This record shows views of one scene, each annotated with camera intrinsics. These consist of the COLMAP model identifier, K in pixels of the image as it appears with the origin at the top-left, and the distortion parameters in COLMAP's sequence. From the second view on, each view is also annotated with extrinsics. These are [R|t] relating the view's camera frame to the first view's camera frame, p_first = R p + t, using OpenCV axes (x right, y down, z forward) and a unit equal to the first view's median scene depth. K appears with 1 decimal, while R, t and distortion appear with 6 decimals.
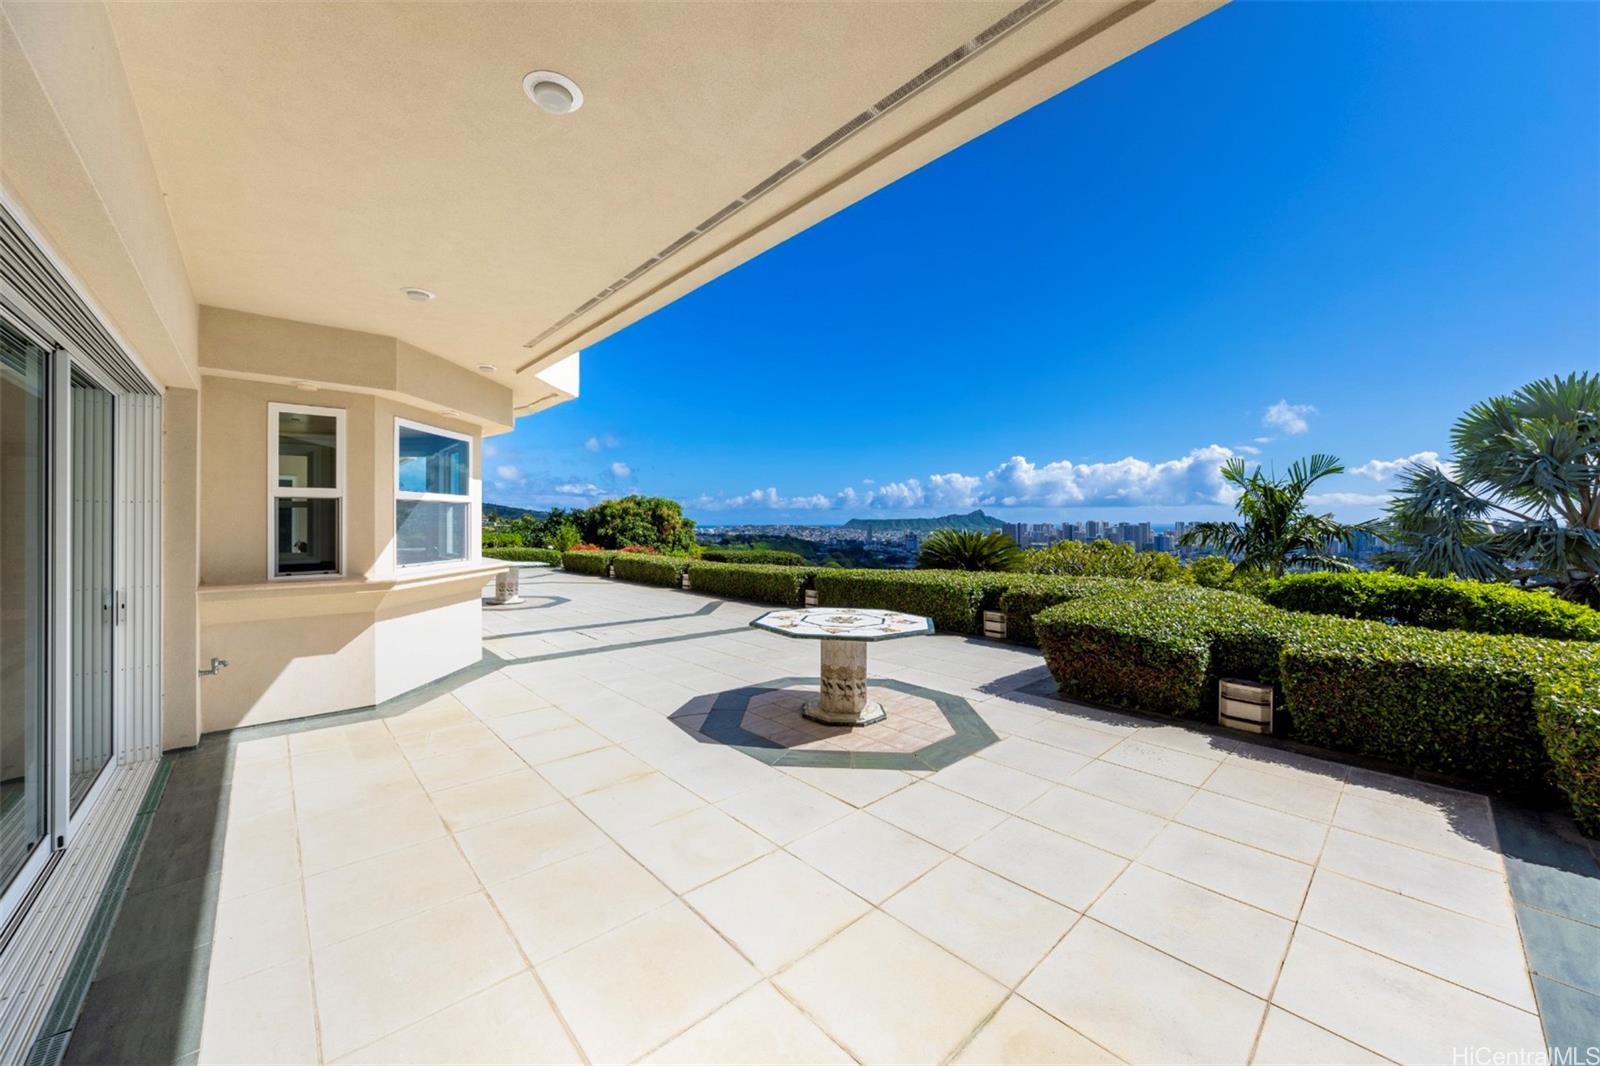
lens RADIAL K [[593.8, 0, 800.0], [0, 593.8, 533.0], [0, 0, 1]] dist [0.001608, 0.000120]
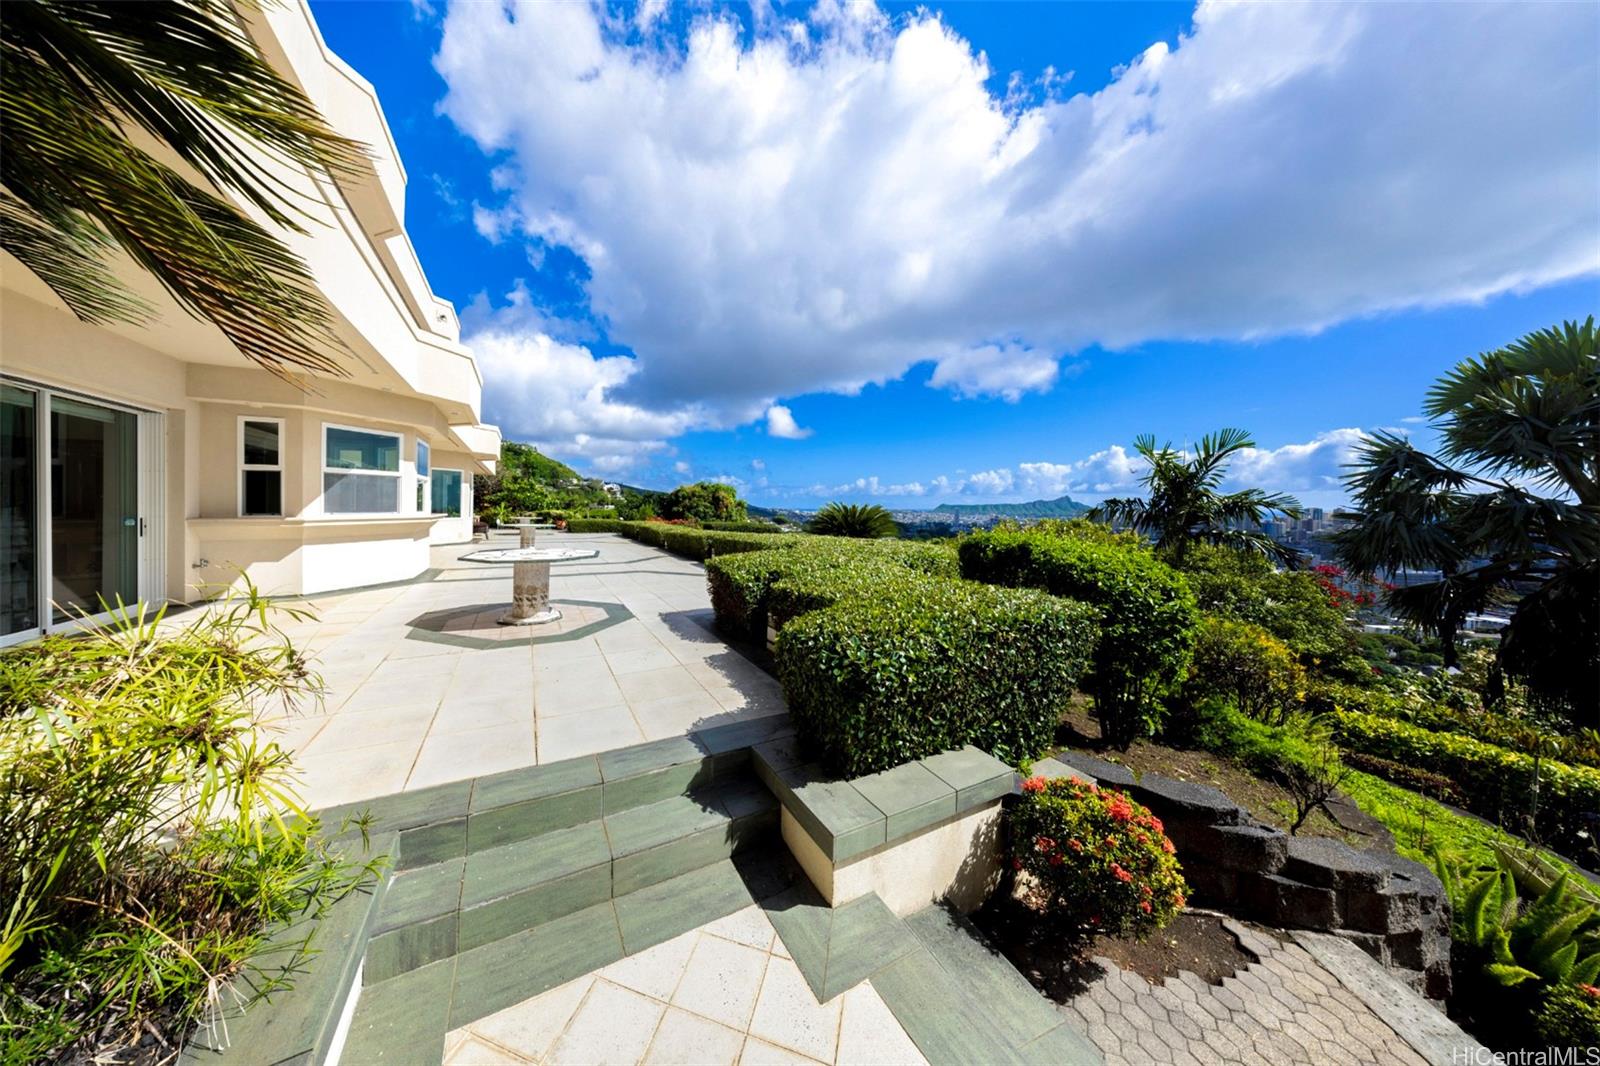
lens RADIAL K [[503.9, 0, 800.0], [0, 503.9, 533.0], [0, 0, 1]] dist [-0.000157, -0.000025]
pose [[0.958627, 0.020506, -0.283924, 0.418683], [-0.012273, 0.999452, 0.030744, 0.022201], [0.284399, -0.025987, 0.958354, 0.015724]]
